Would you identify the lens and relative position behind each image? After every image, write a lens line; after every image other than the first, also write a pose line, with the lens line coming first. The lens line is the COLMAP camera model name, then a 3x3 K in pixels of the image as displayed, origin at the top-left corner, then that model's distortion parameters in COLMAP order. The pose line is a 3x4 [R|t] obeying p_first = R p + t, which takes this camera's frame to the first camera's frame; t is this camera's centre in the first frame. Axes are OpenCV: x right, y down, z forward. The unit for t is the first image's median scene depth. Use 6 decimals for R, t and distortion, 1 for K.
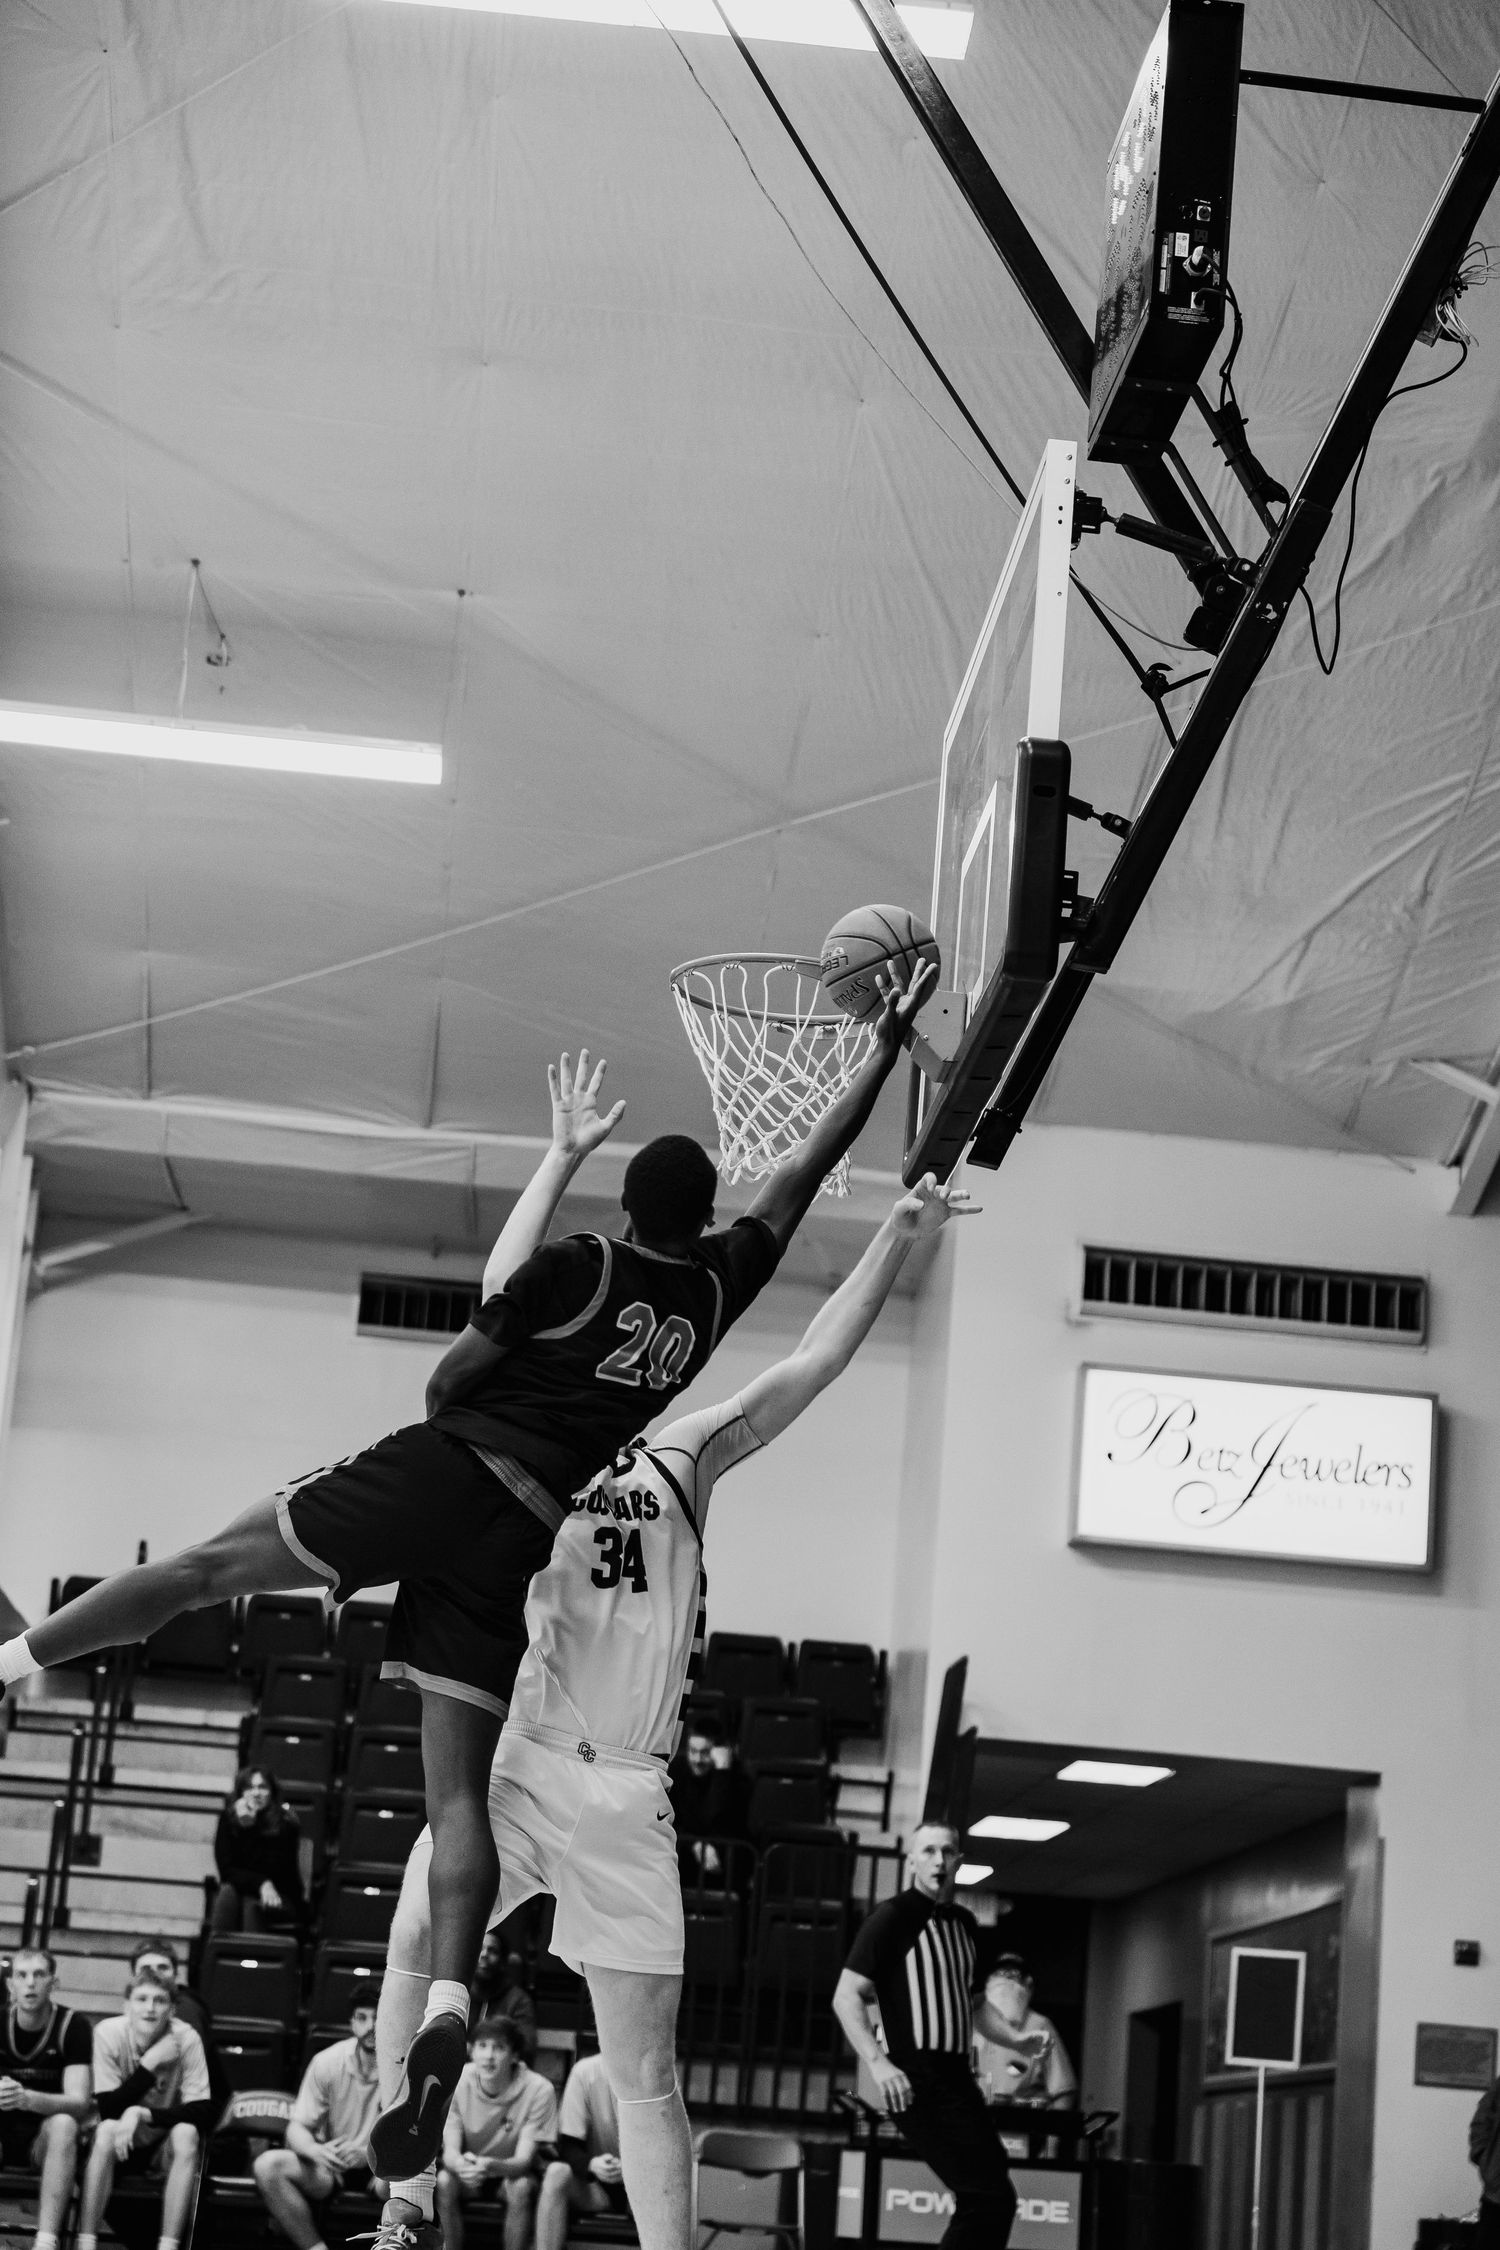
lens RADIAL K [[4191.2, 0, 712.4], [0, 4191.2, 1128.8], [0, 0, 1]] dist [0.038301, -0.044295]
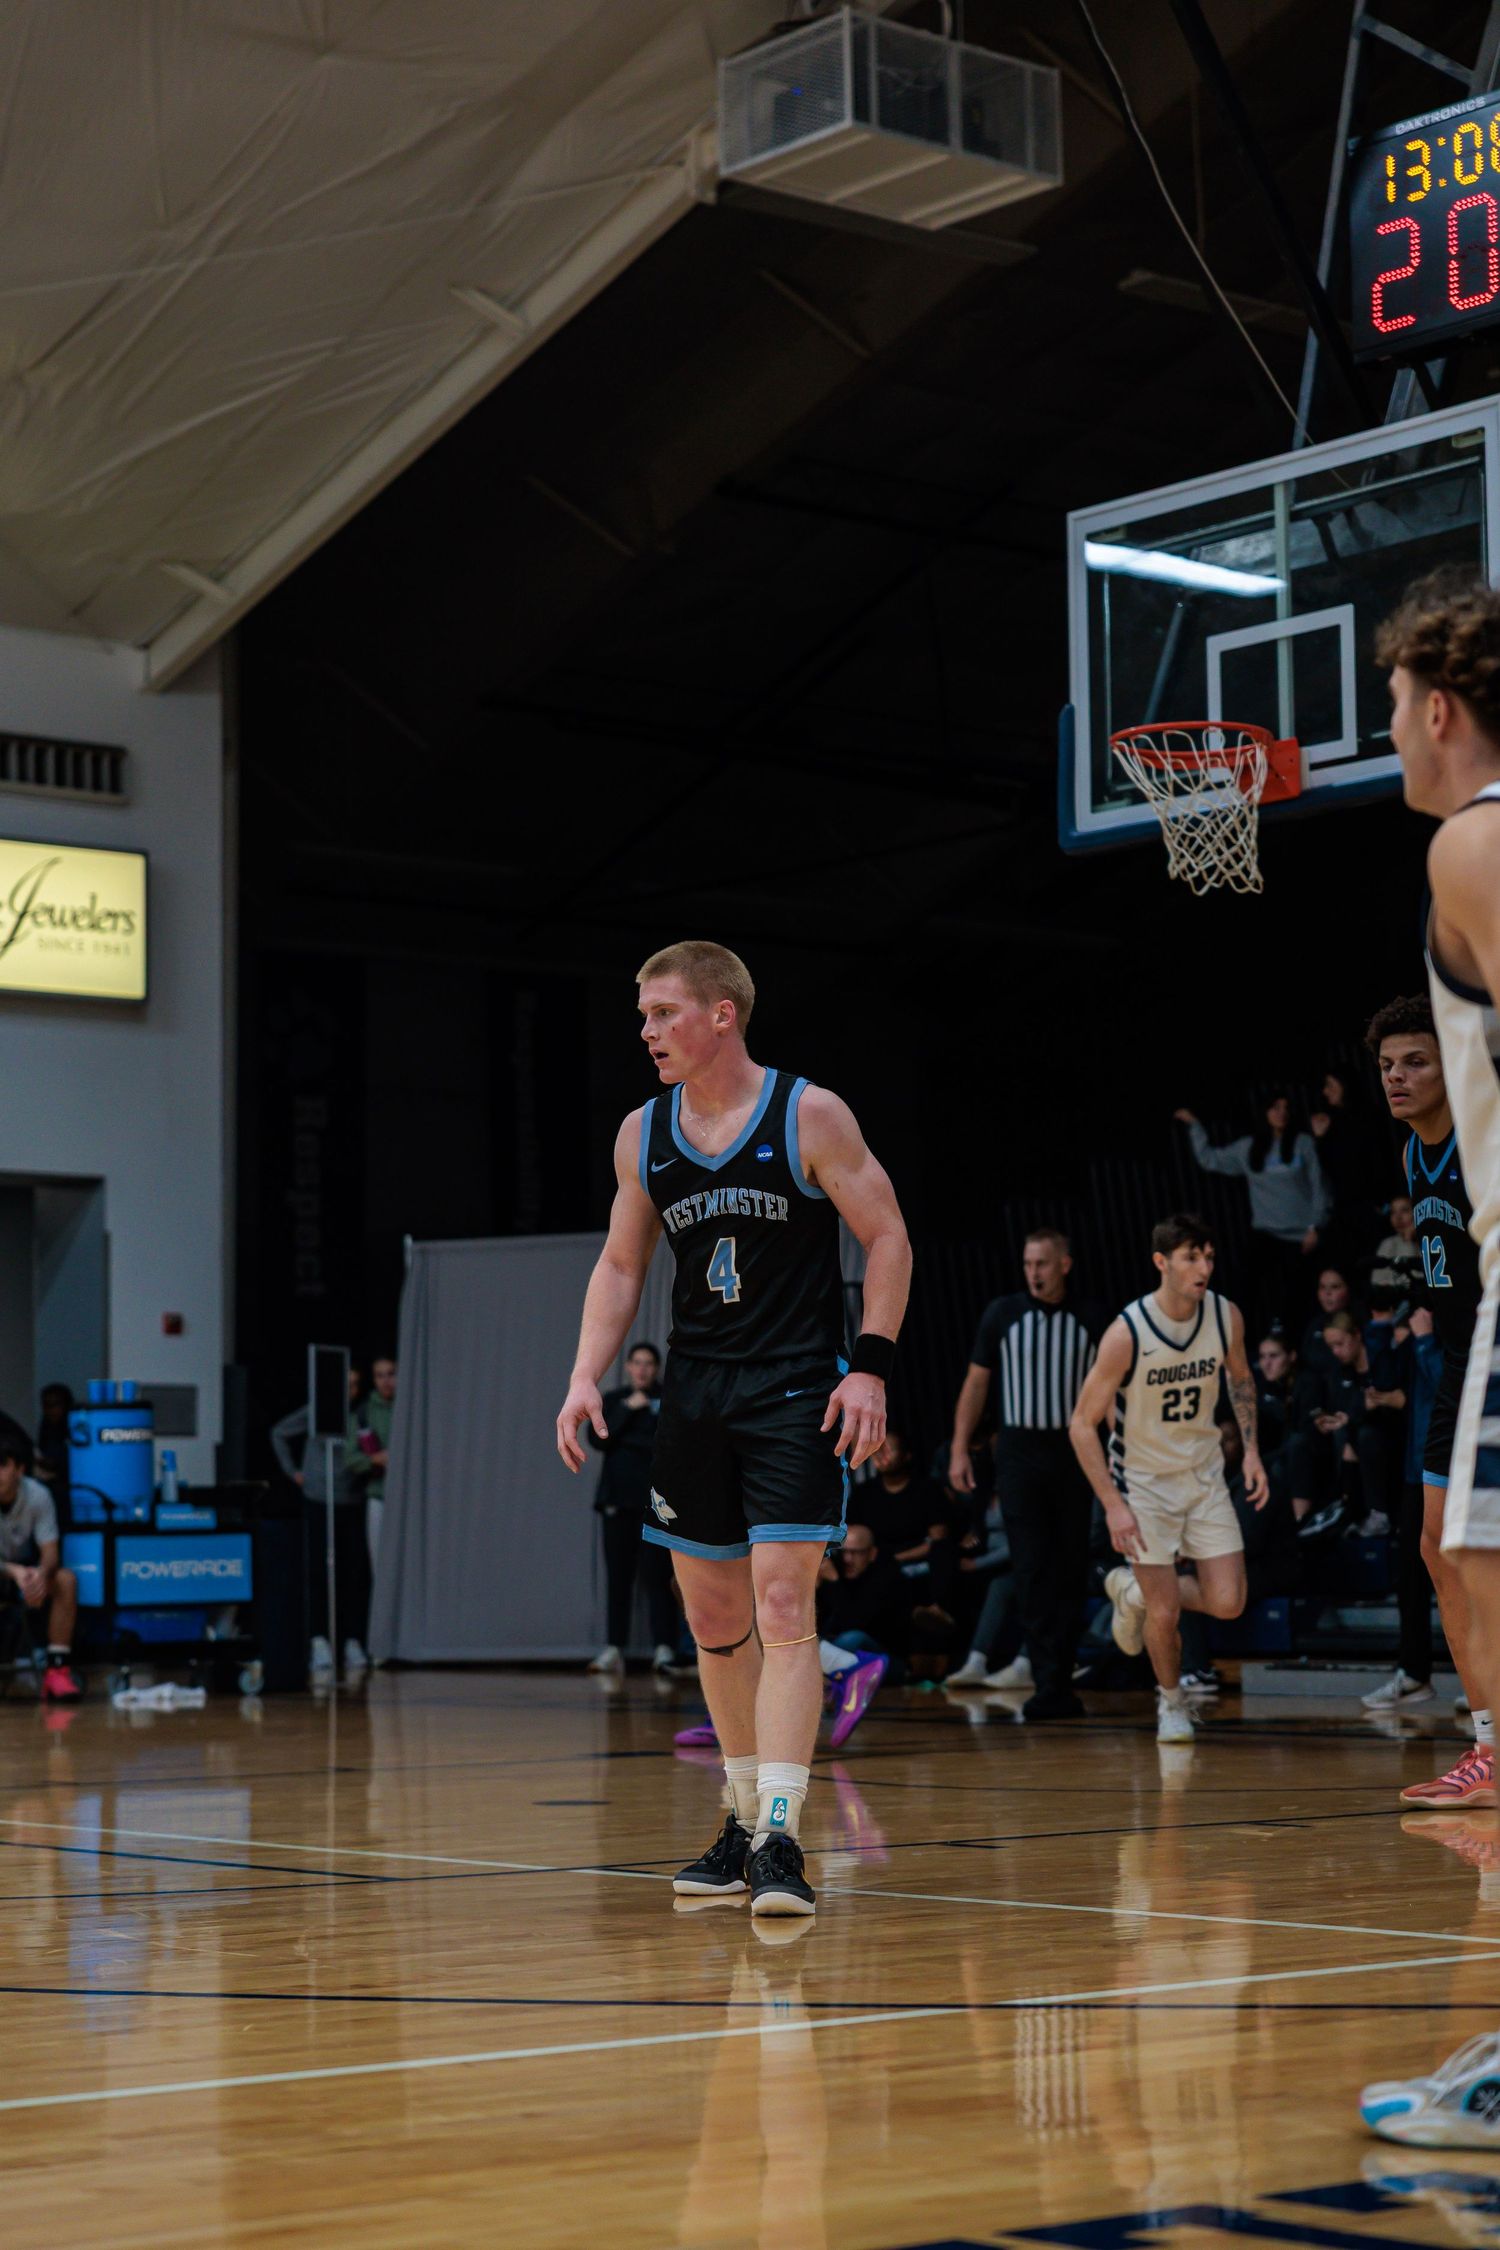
lens RADIAL K [[4191.2, 0, 712.4], [0, 4191.2, 1128.8], [0, 0, 1]] dist [0.038301, -0.044295]
pose [[0.795690, -0.027909, 0.605061, -0.408262], [-0.075306, 0.986629, 0.144541, -0.040324], [-0.601005, -0.160575, 0.782949, -0.009466]]
